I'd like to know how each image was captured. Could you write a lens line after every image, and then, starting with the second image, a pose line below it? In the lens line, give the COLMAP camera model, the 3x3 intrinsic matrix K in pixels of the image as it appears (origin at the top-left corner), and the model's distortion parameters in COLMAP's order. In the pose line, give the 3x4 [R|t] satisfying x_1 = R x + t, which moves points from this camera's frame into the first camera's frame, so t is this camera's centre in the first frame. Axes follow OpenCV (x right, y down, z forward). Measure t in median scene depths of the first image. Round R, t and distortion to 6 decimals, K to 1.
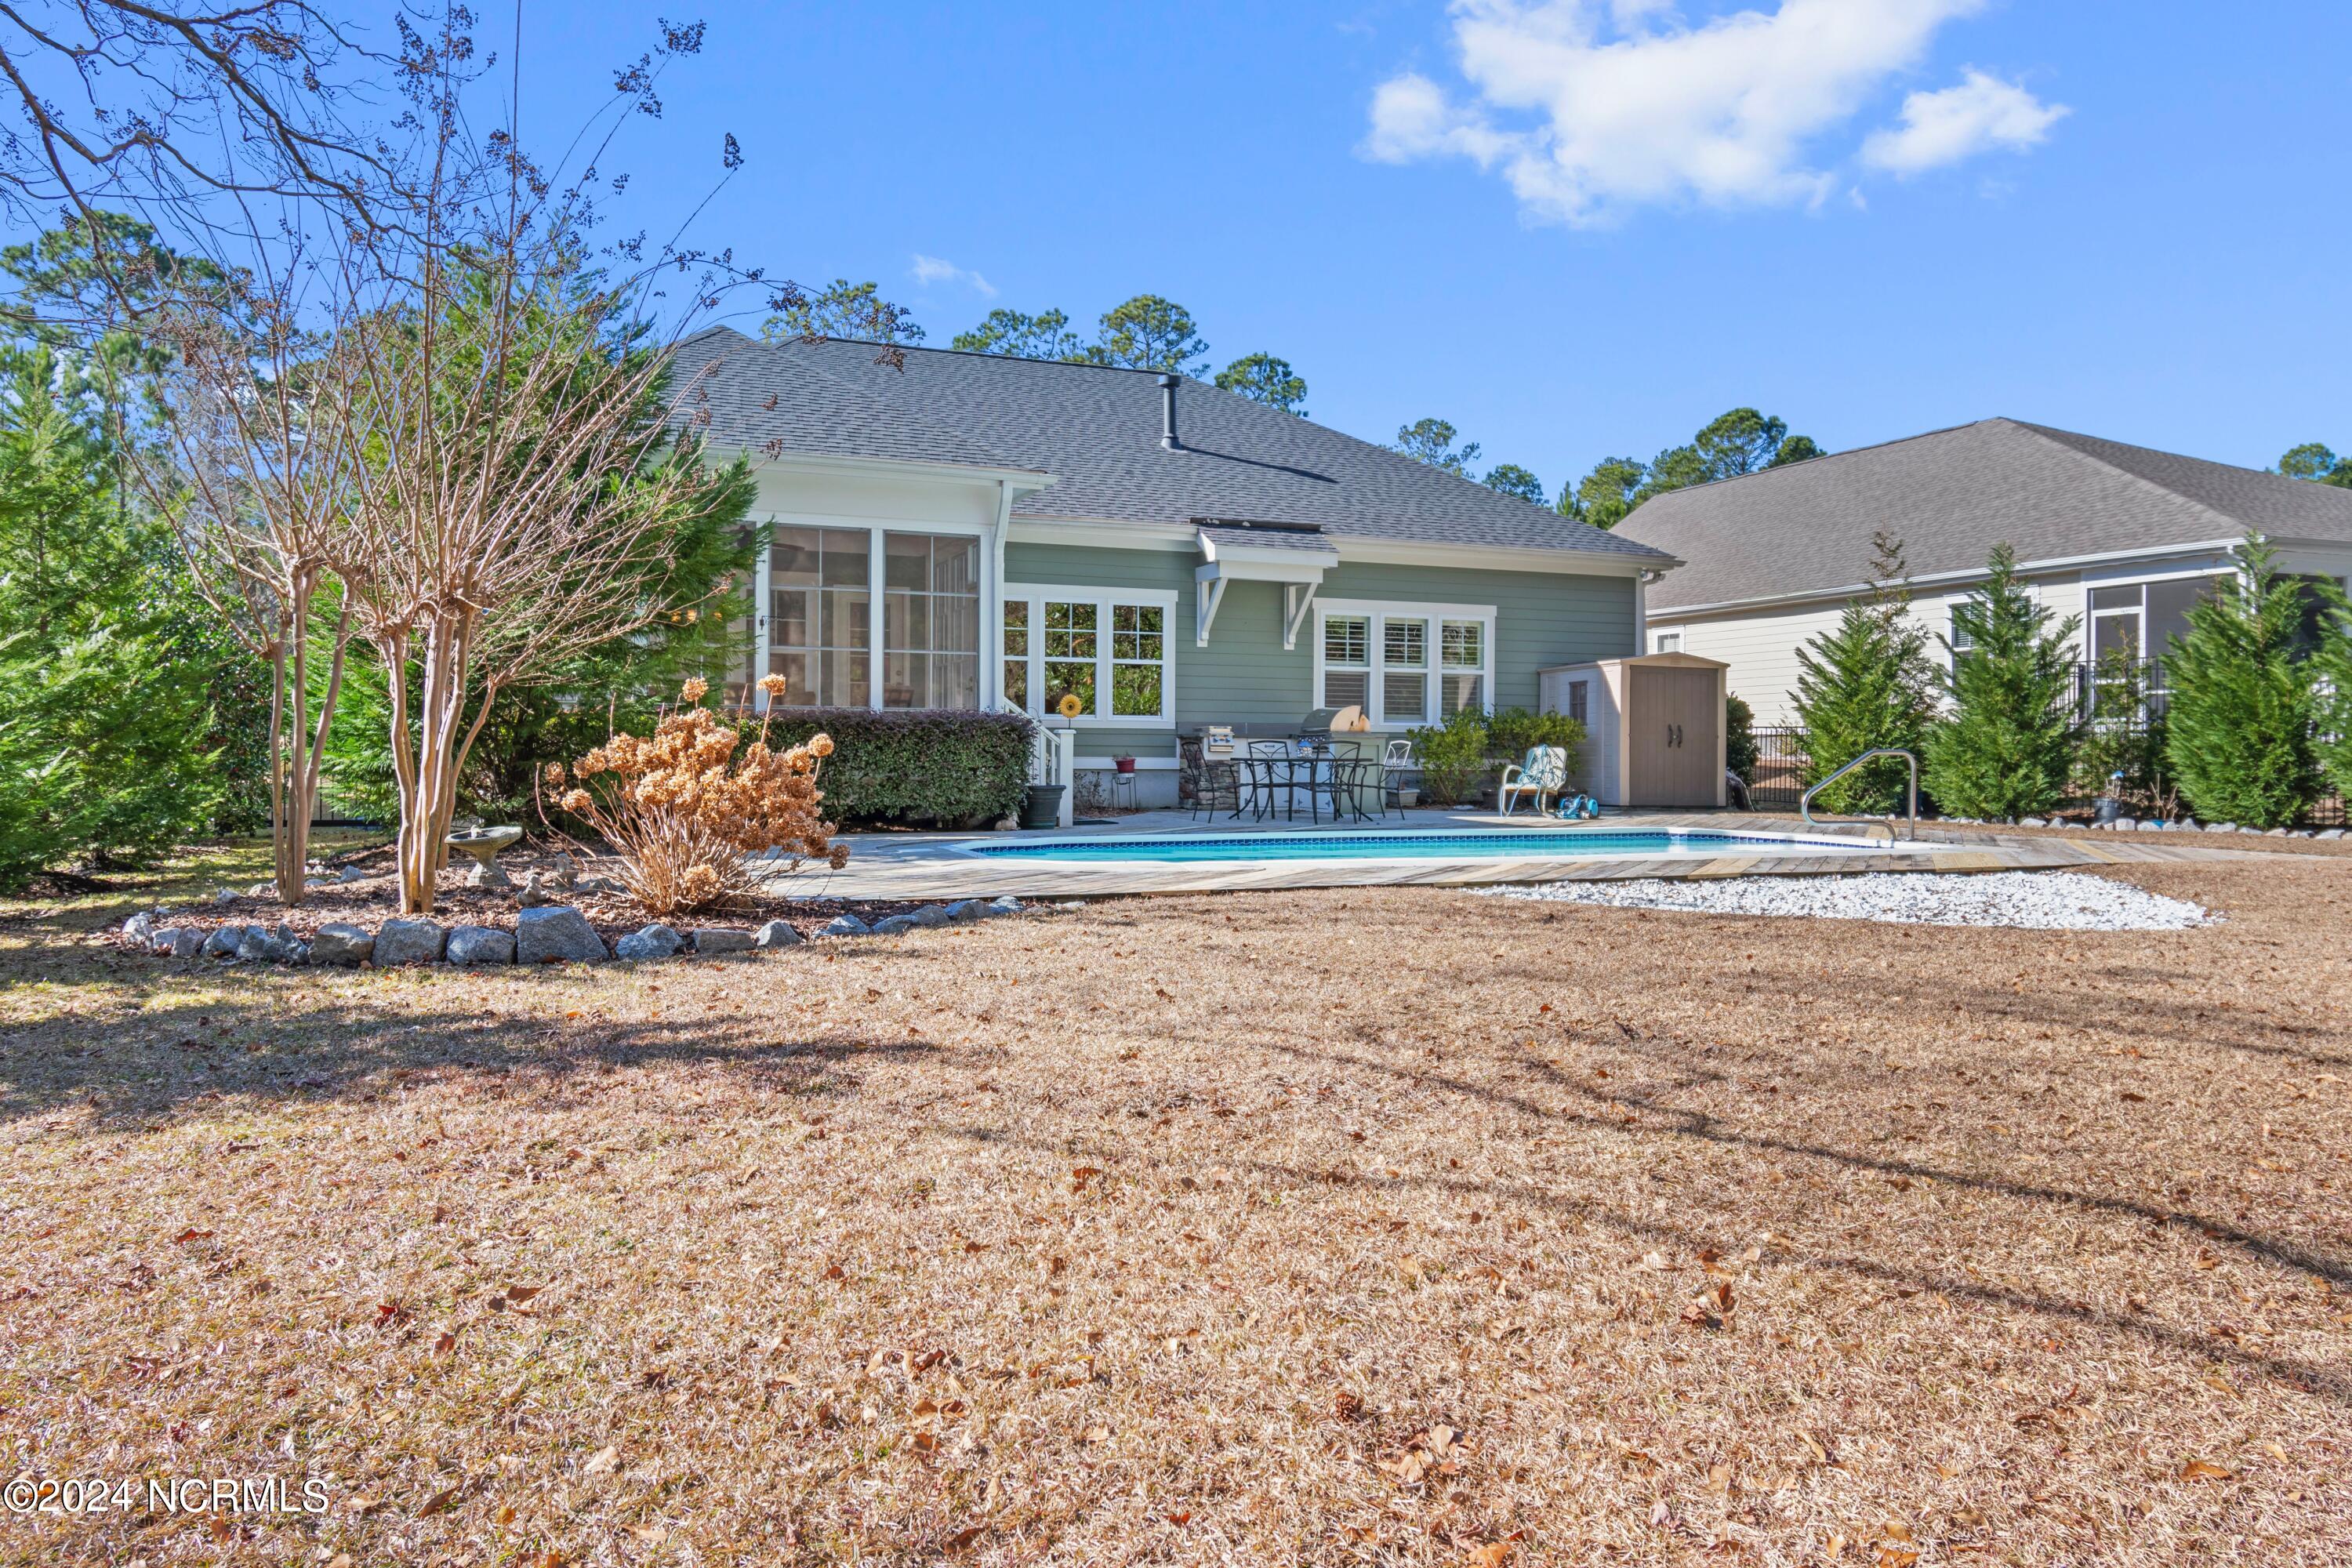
lens RADIAL K [[1617.3, 0, 1176.0], [0, 1617.3, 784.0], [0, 0, 1]] dist [-0.001924, -0.000387]
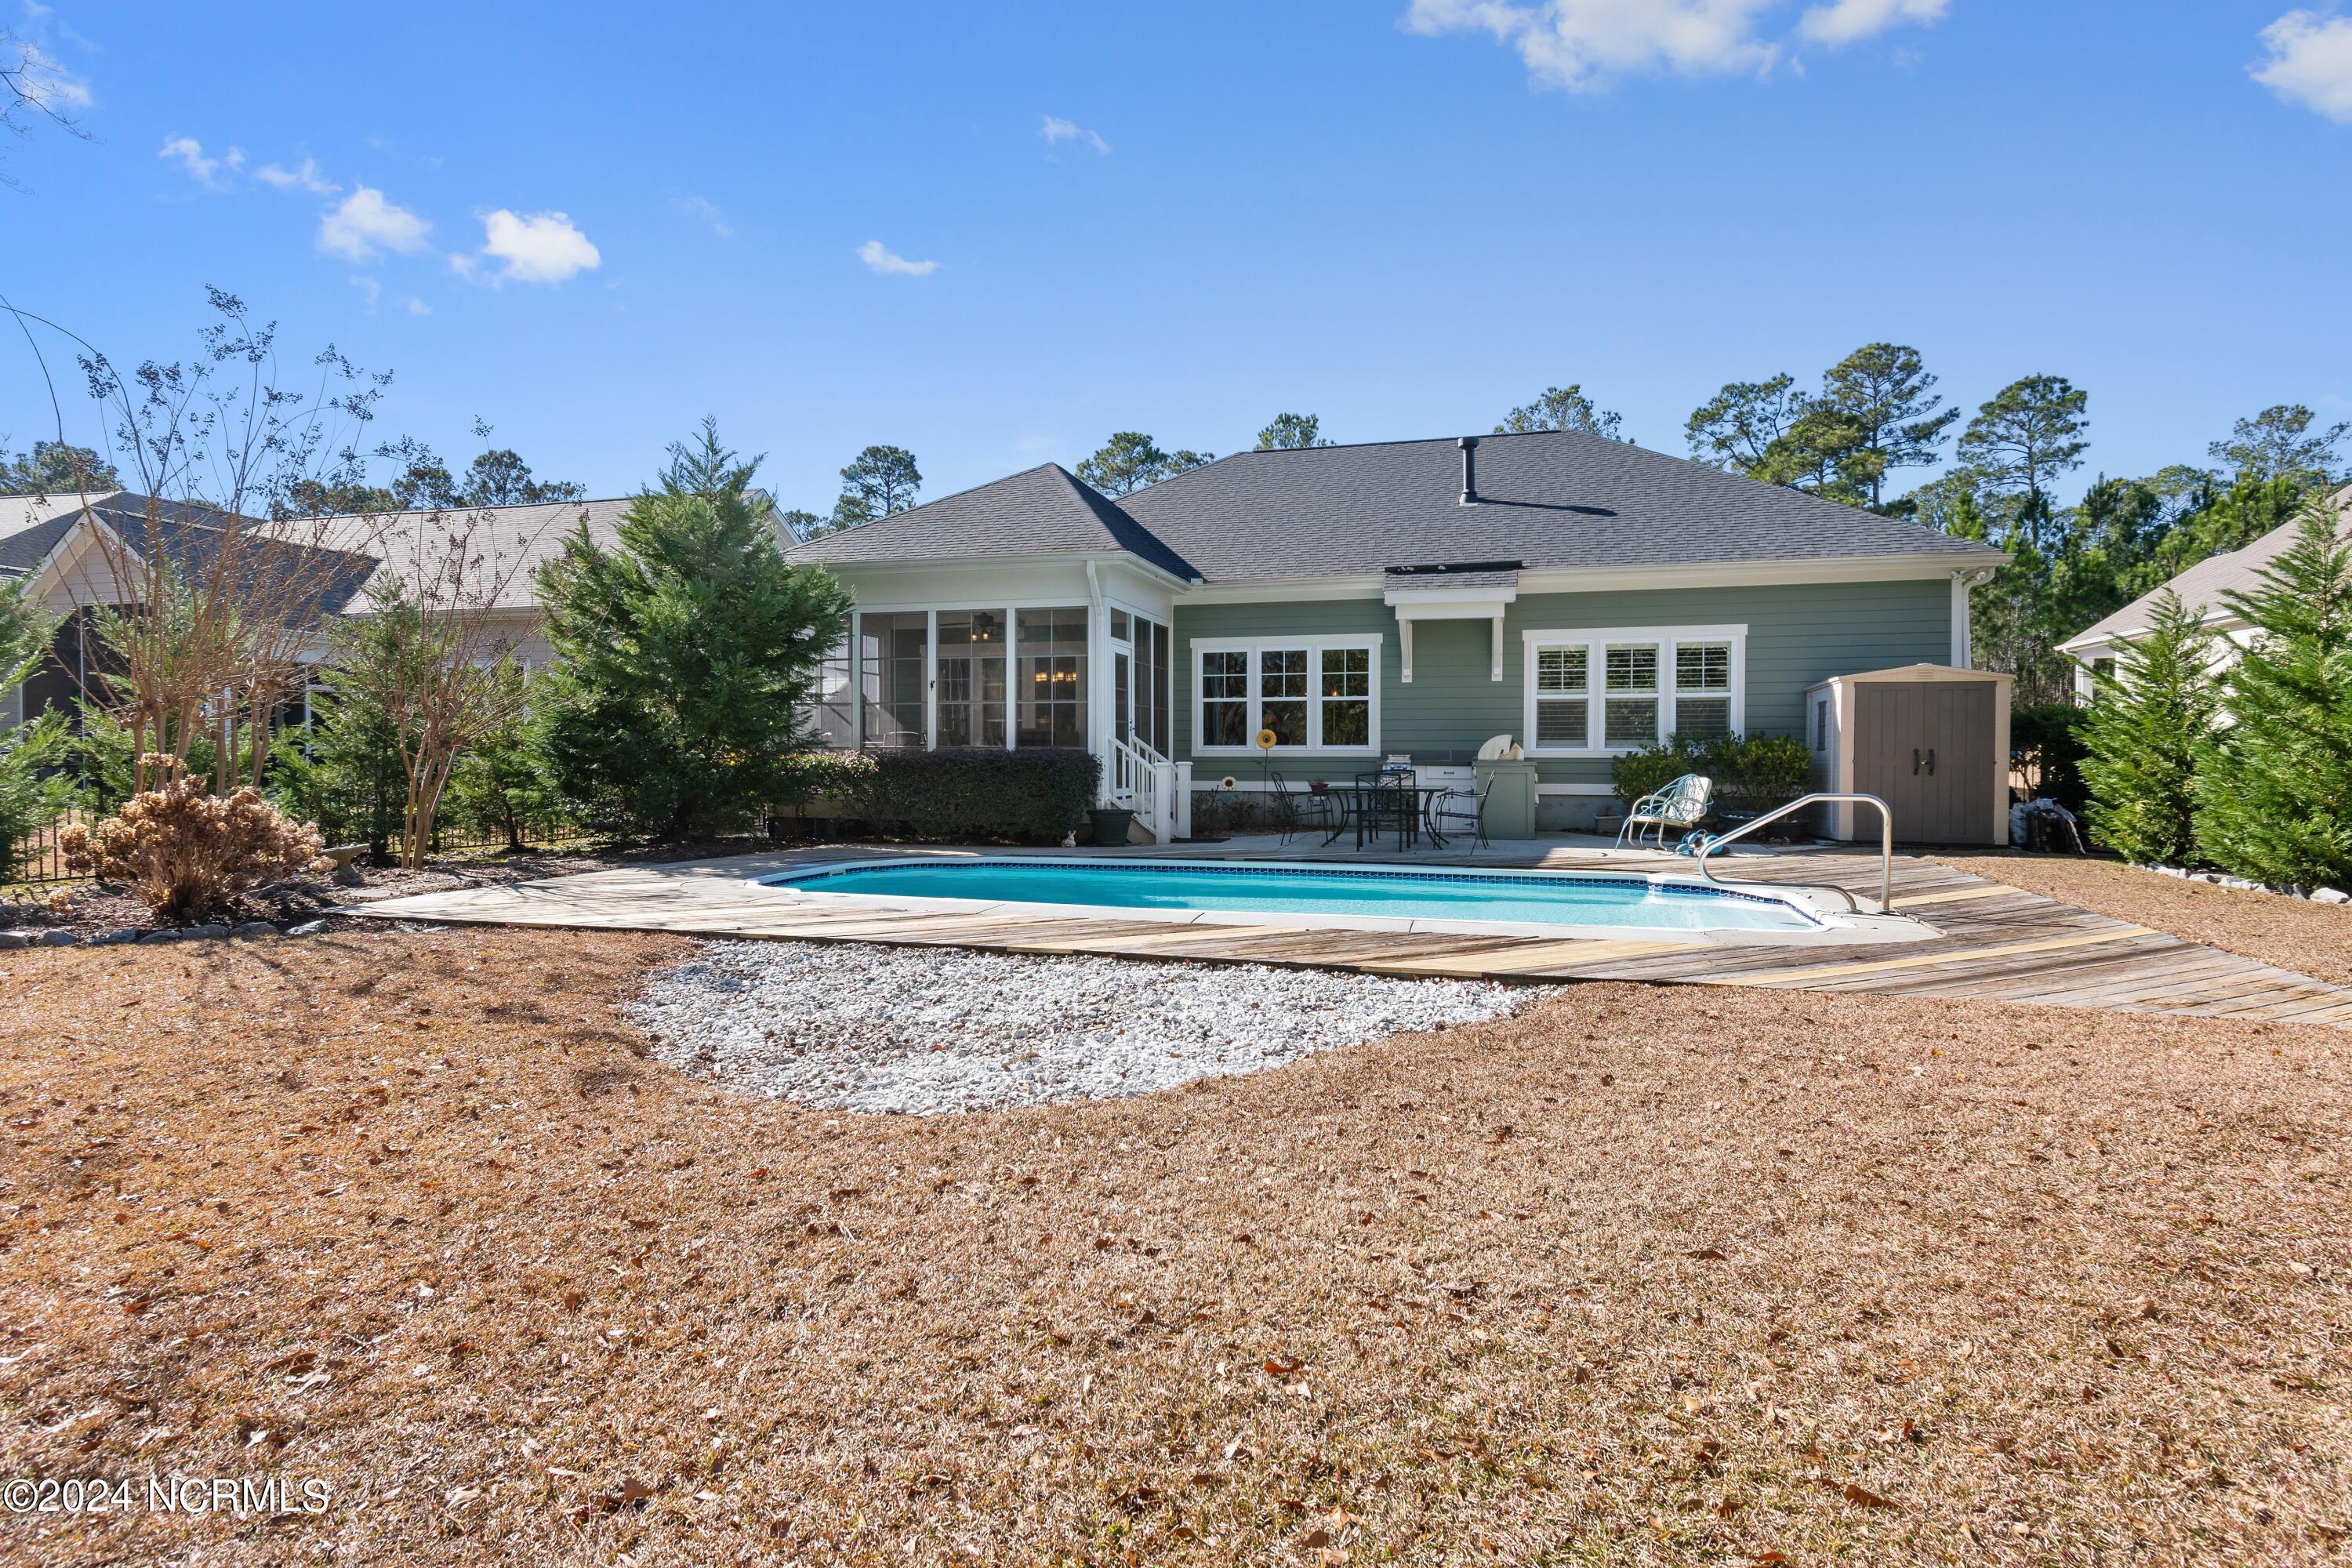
lens RADIAL K [[1184.6, 0, 1176.0], [0, 1184.6, 784.0], [0, 0, 1]] dist [-0.000578, -0.000362]
pose [[0.787564, 0.011229, -0.616130, 0.380464], [-0.007808, 0.999936, 0.008244, -0.019776], [0.616183, -0.001682, 0.787601, 0.252174]]
